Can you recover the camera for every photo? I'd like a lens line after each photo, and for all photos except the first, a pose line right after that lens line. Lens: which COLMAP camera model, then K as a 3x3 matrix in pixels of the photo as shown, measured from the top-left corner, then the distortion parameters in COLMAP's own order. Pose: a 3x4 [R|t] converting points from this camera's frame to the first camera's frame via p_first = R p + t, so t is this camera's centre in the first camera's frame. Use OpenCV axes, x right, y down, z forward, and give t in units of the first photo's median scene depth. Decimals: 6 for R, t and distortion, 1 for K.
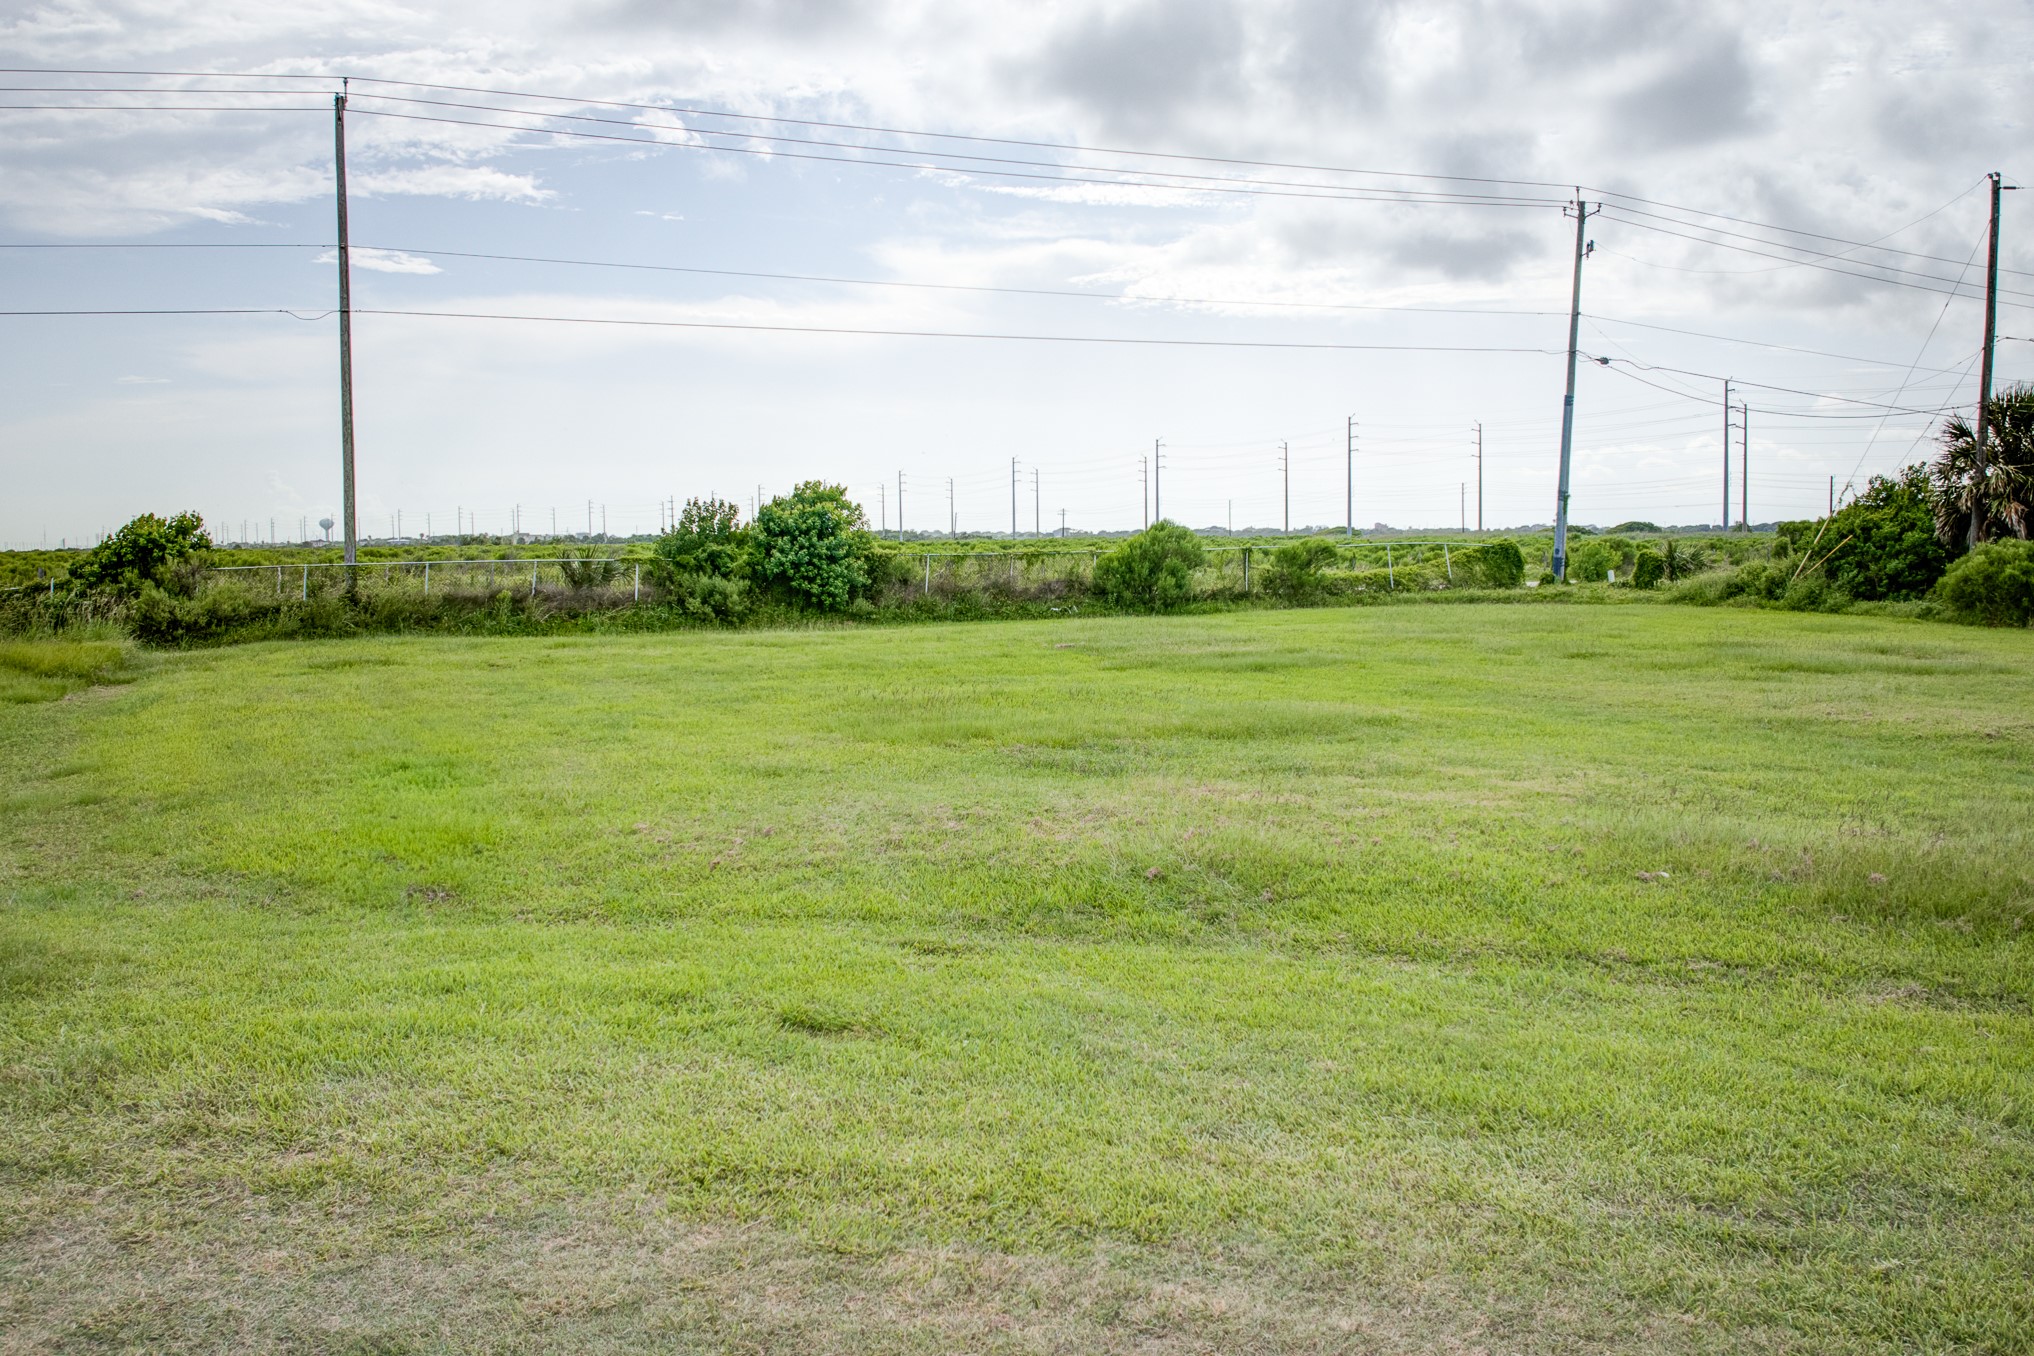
lens RADIAL K [[1701.3, 0, 1017.6], [0, 1701.3, 670.0], [0, 0, 1]] dist [-0.103319, -0.026013]
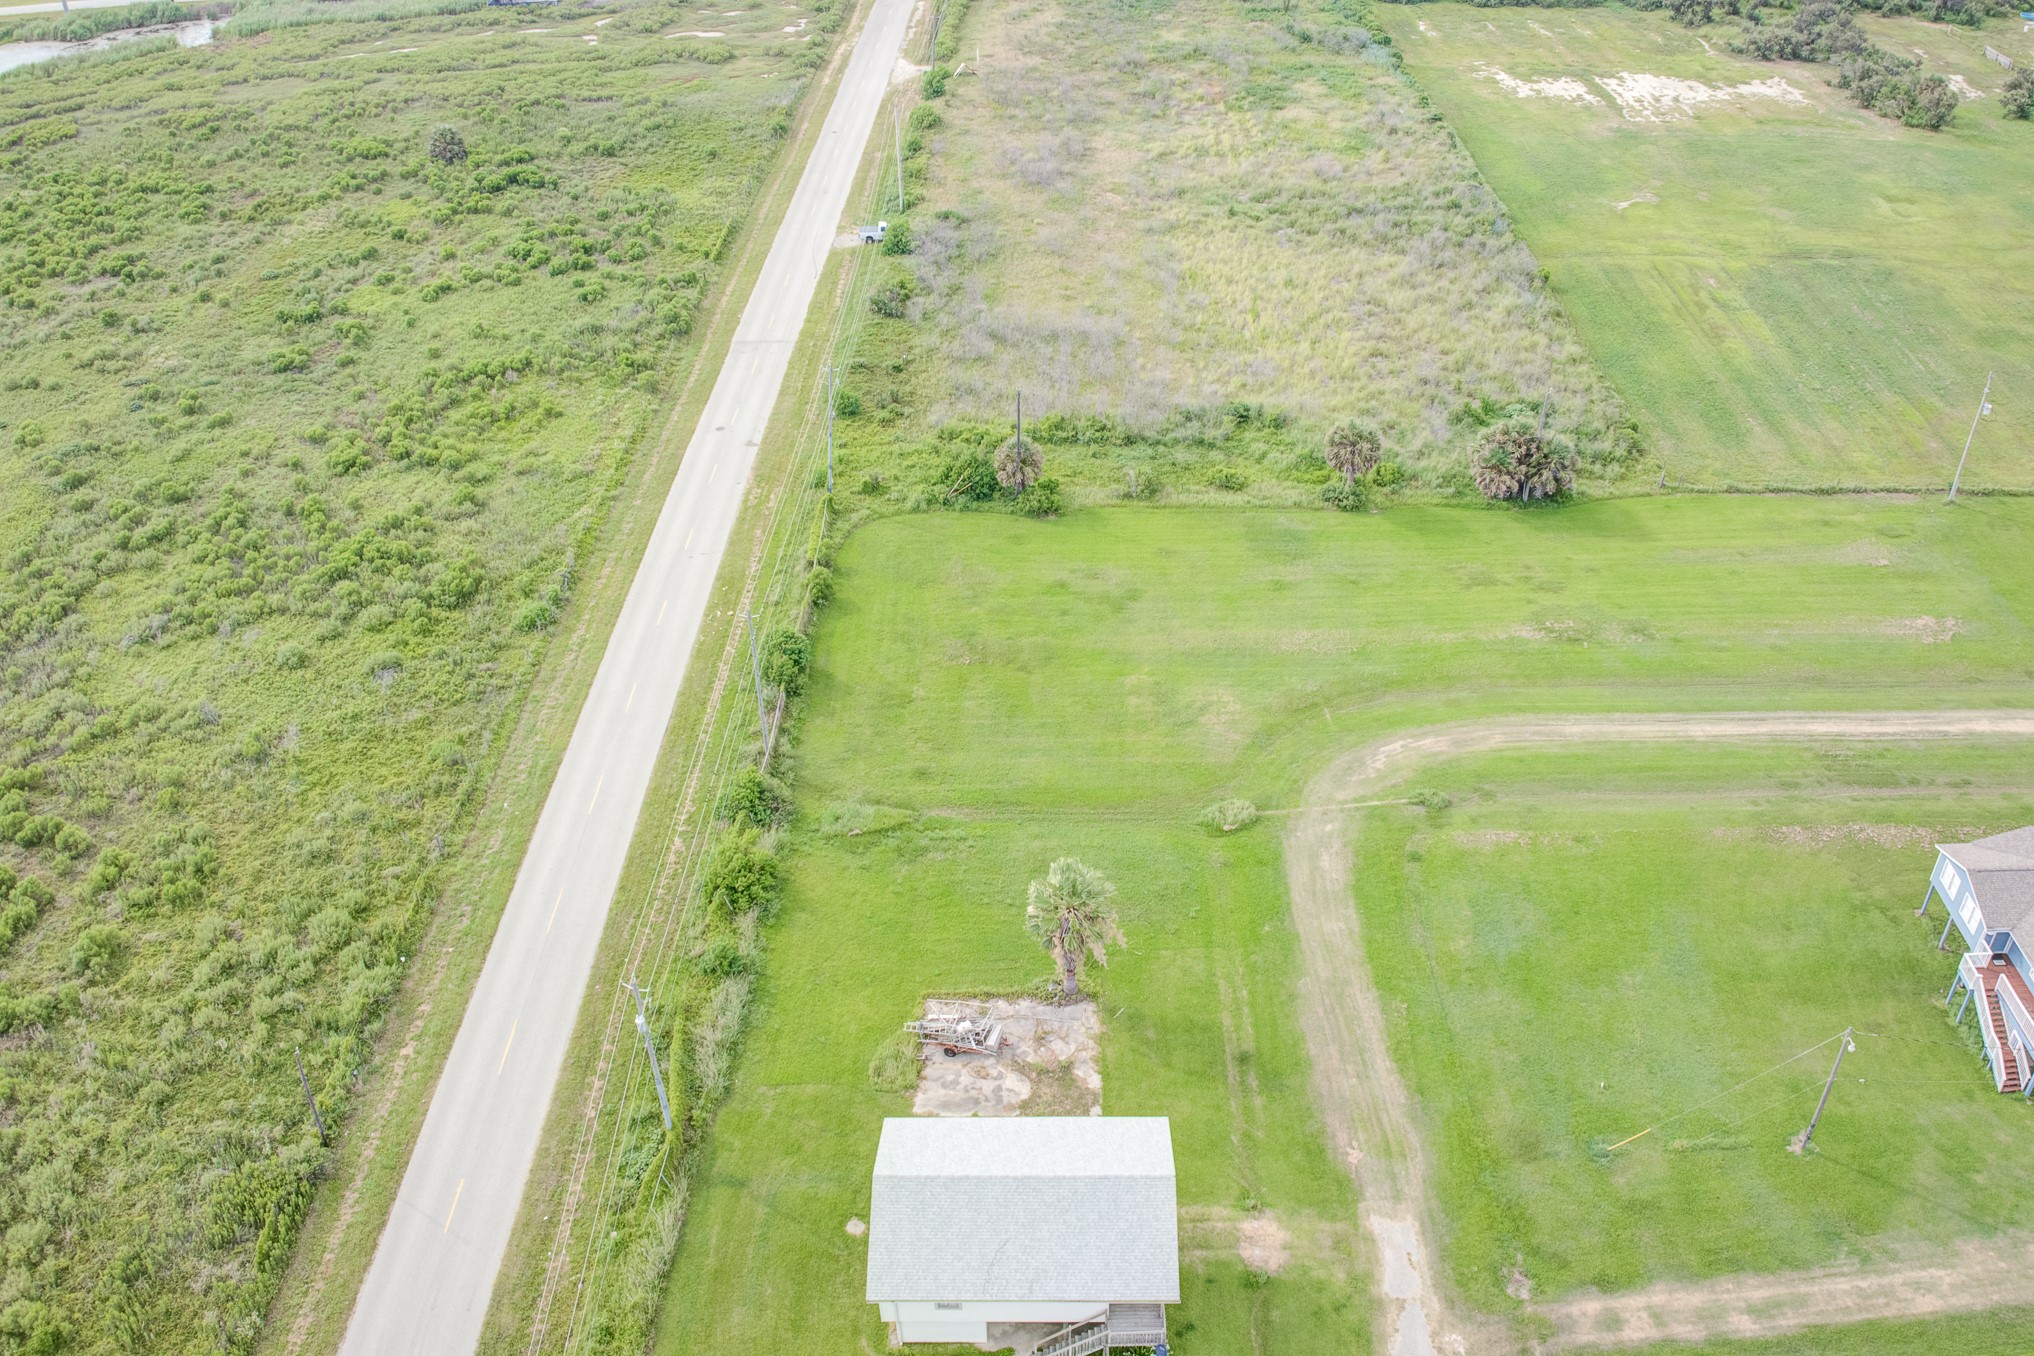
lens RADIAL K [[1701.3, 0, 1057.2], [0, 1701.3, 642.7], [0, 0, 1]] dist [-0.103319, -0.026013]
pose [[0.420856, -0.502246, 0.755400, -2.036564], [0.077657, 0.849630, 0.521631, -1.500789], [-0.903797, -0.160869, 0.396575, -0.501471]]
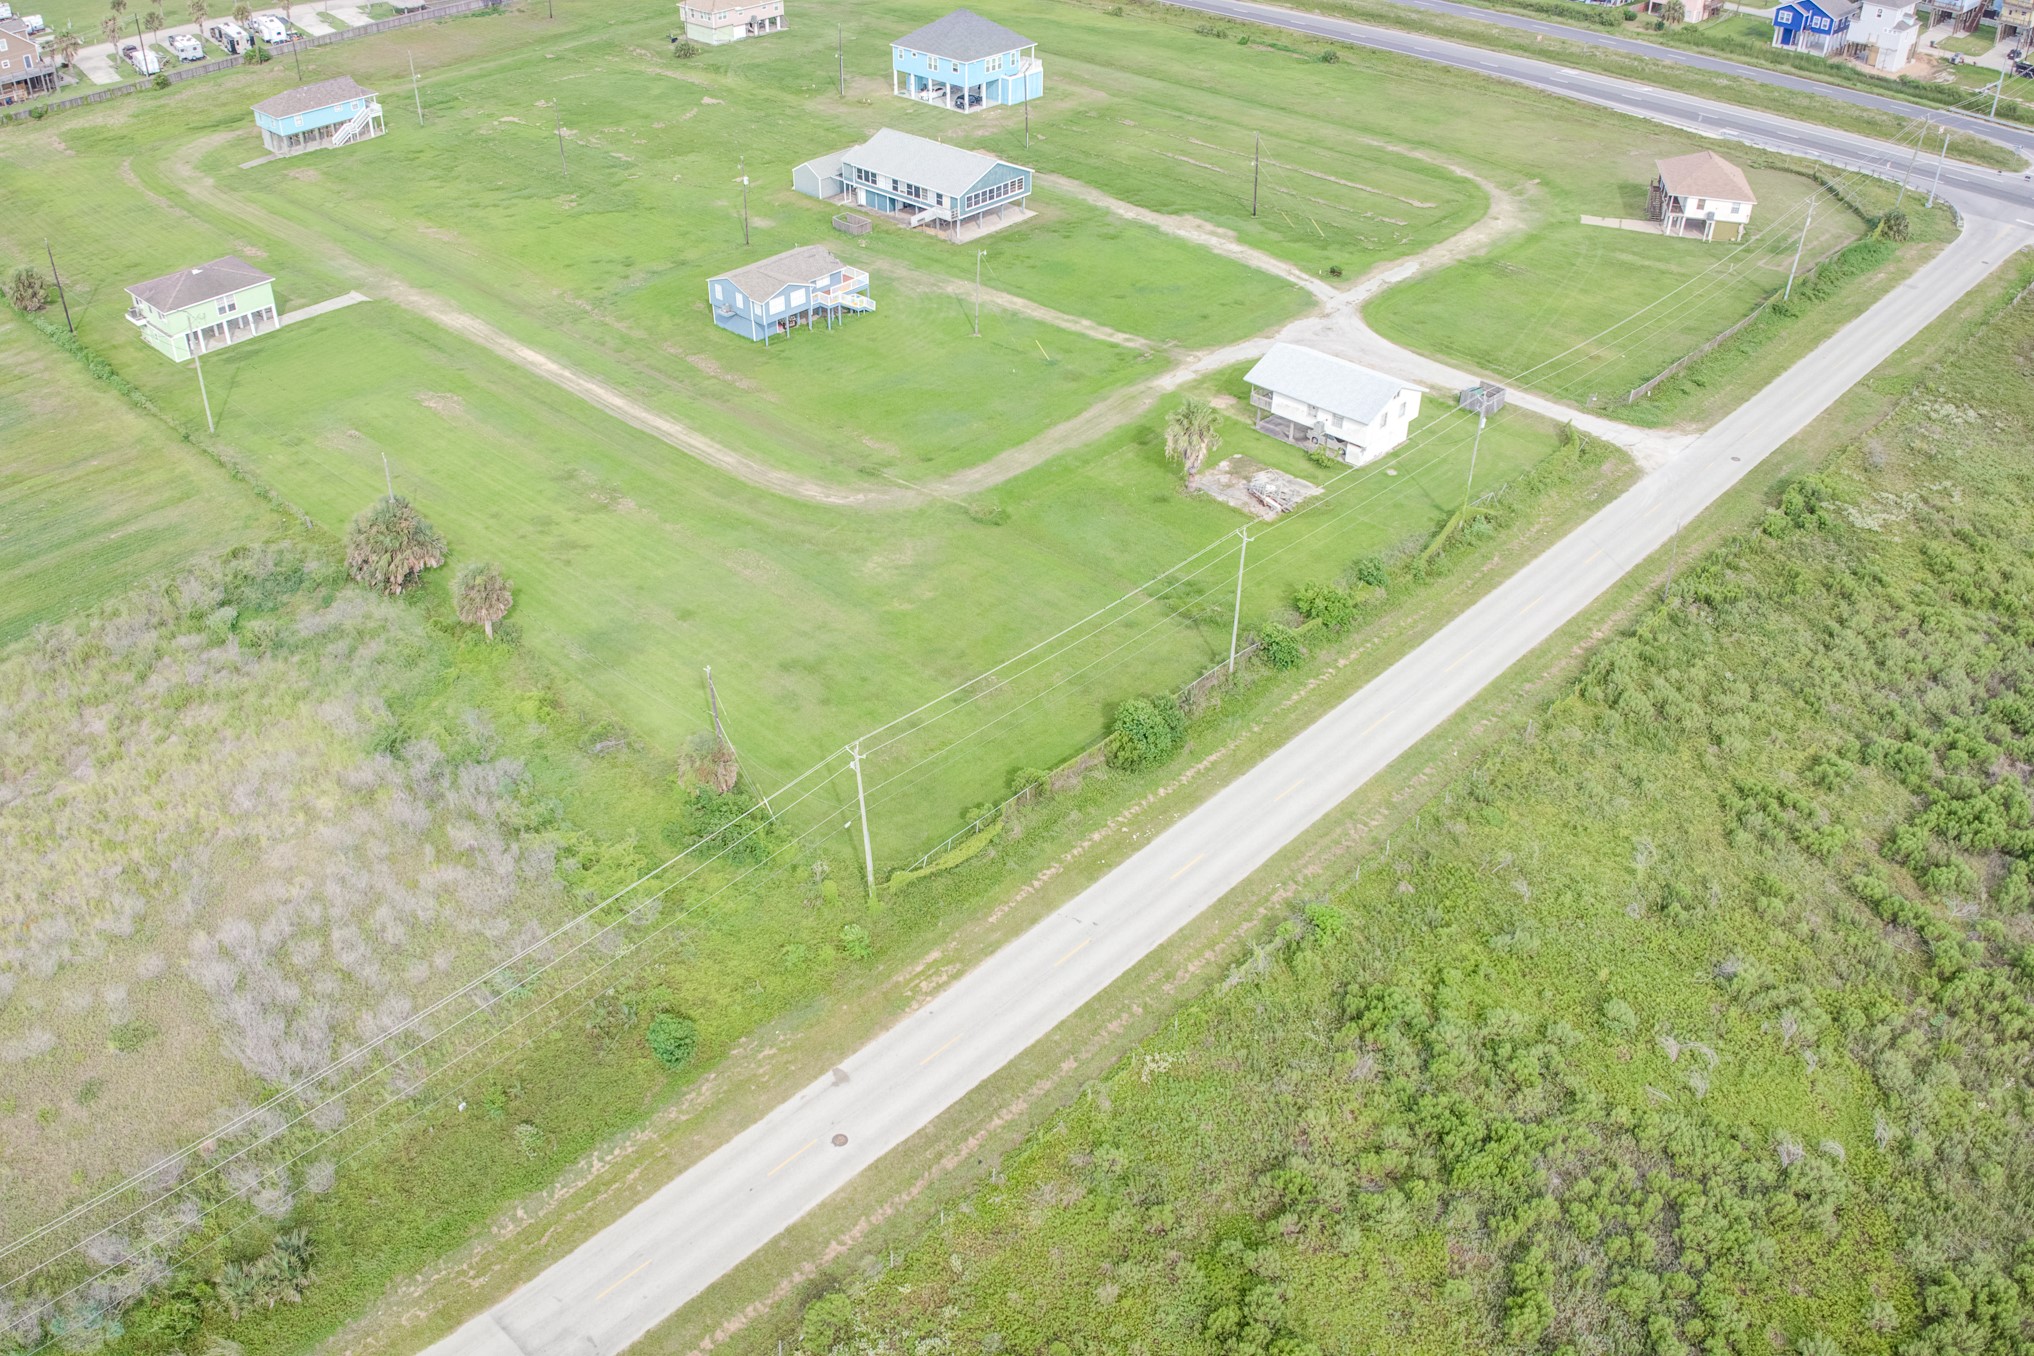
lens RADIAL K [[1701.3, 0, 914.2], [0, 1701.3, 660.7], [0, 0, 1]] dist [-0.103319, -0.026013]
pose [[-0.942677, 0.207409, -0.261422, 0.901938], [-0.001146, 0.781372, 0.624065, -1.847818], [0.333704, 0.588591, -0.736344, 2.828749]]
